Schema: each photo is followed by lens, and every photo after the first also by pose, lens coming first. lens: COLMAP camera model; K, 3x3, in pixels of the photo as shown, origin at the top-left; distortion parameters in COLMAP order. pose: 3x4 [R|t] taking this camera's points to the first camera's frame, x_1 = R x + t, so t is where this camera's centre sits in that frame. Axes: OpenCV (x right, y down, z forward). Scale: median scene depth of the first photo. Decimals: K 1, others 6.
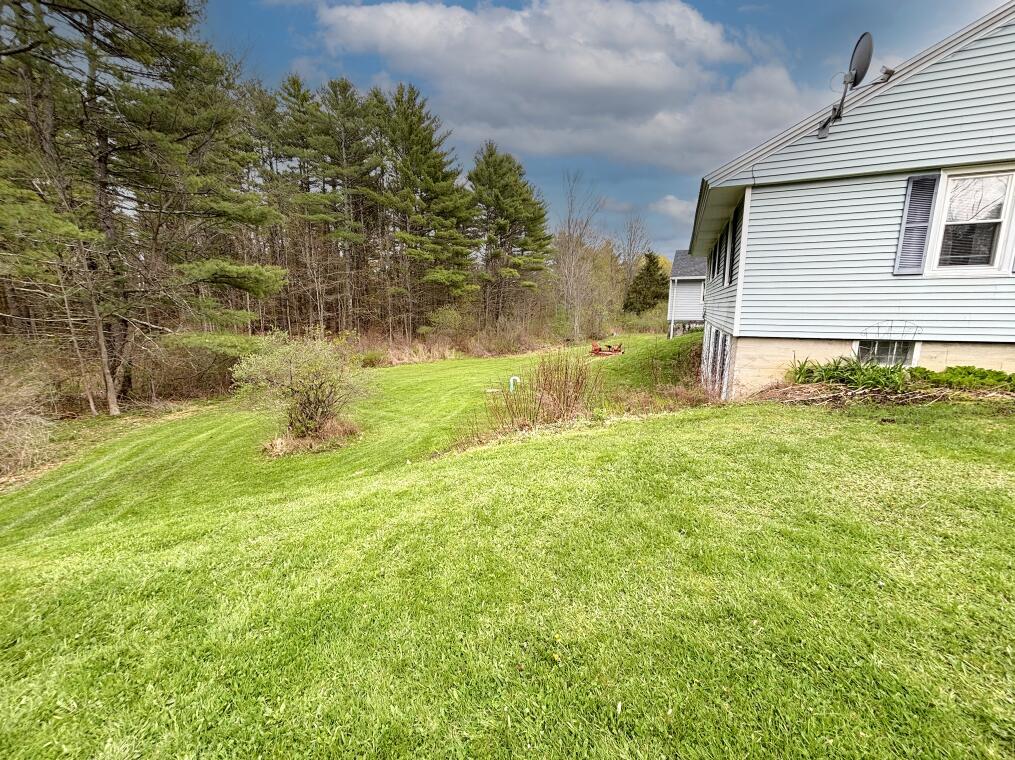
lens RADIAL K [[413.9, 0, 505.9], [0, 413.9, 365.4], [0, 0, 1]] dist [-0.002790, -0.000144]
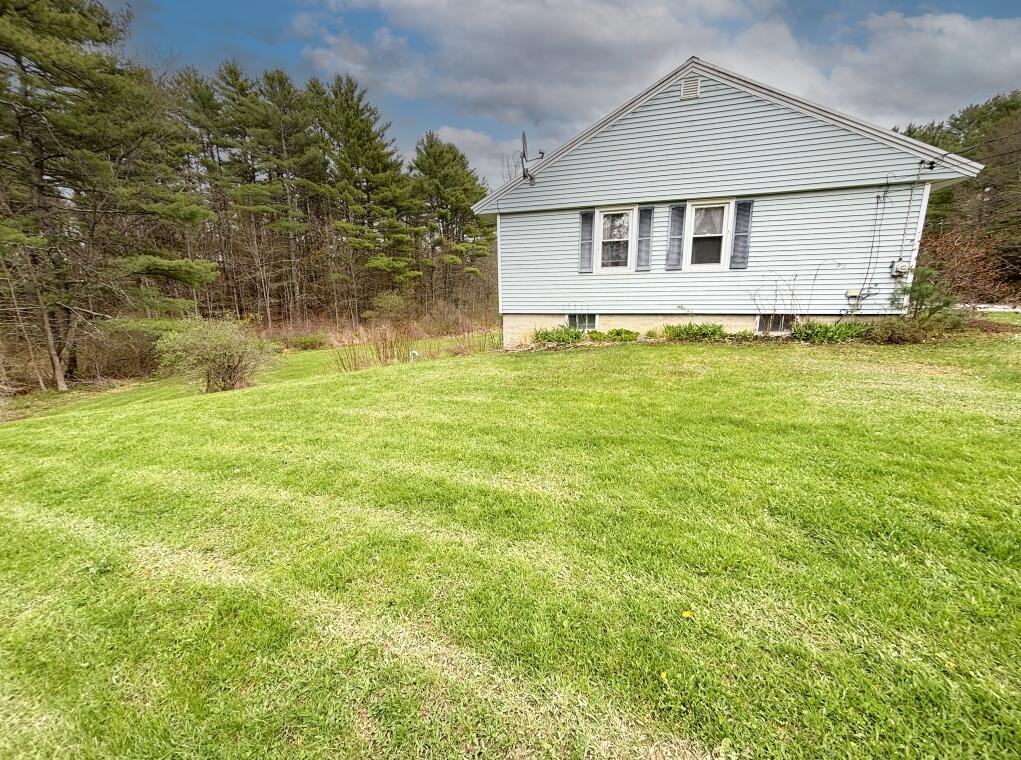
lens RADIAL K [[416.4, 0, 508.9], [0, 416.4, 365.3], [0, 0, 1]] dist [-0.002790, -0.000144]
pose [[0.997533, -0.022148, 0.066619, 0.139313], [0.019656, 0.999091, 0.037832, 0.018311], [-0.067397, -0.036430, 0.997061, -0.150548]]
